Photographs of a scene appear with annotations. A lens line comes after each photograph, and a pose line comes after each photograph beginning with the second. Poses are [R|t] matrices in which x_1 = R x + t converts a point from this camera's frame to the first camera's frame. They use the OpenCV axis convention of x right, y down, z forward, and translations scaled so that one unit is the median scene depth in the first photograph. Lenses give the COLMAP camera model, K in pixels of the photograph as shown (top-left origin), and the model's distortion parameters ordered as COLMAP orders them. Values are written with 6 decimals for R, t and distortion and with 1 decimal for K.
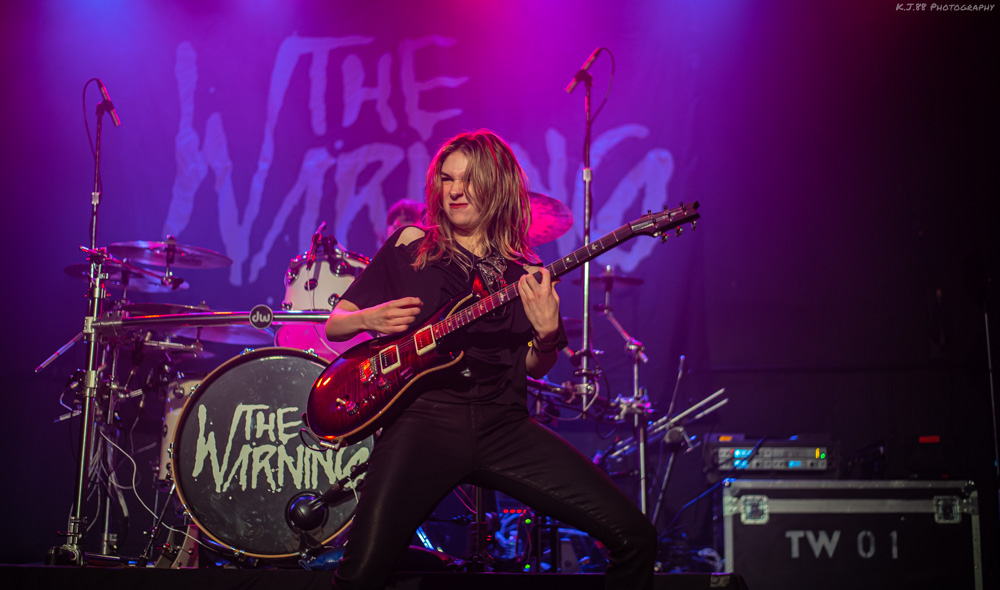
lens RADIAL K [[1432.7, 0, 517.5], [0, 1432.7, 233.7], [0, 0, 1]] dist [-0.113173, 0.053732]
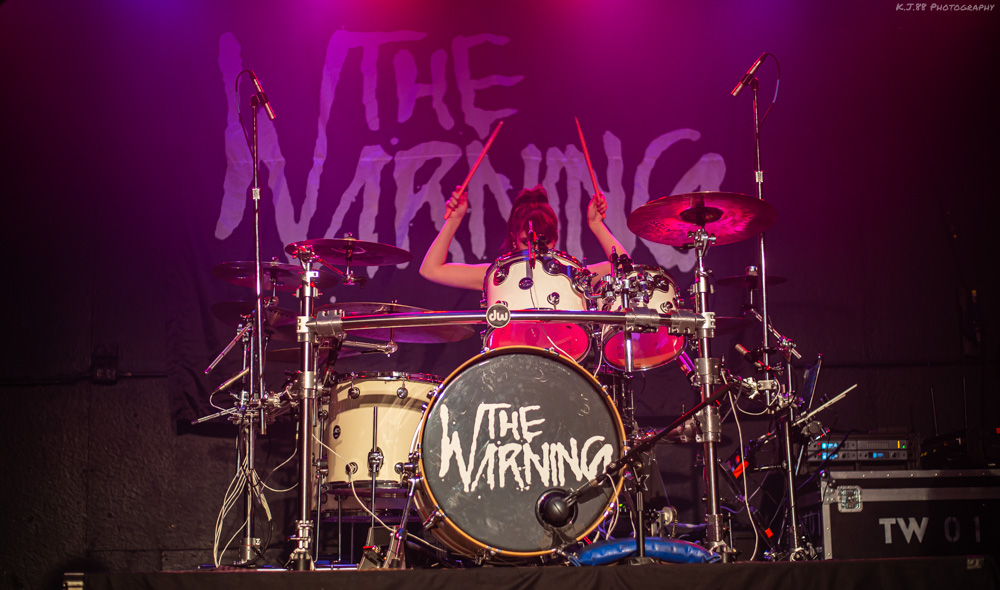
lens RADIAL K [[1428.8, 0, 500.0], [0, 1428.8, 295.0], [0, 0, 1]] dist [-0.104783, 0.001157]
pose [[0.990249, 0.001147, 0.139306, -0.307512], [-0.007258, 0.999033, 0.043362, 0.000598], [-0.139122, -0.043951, 0.989299, 0.012675]]
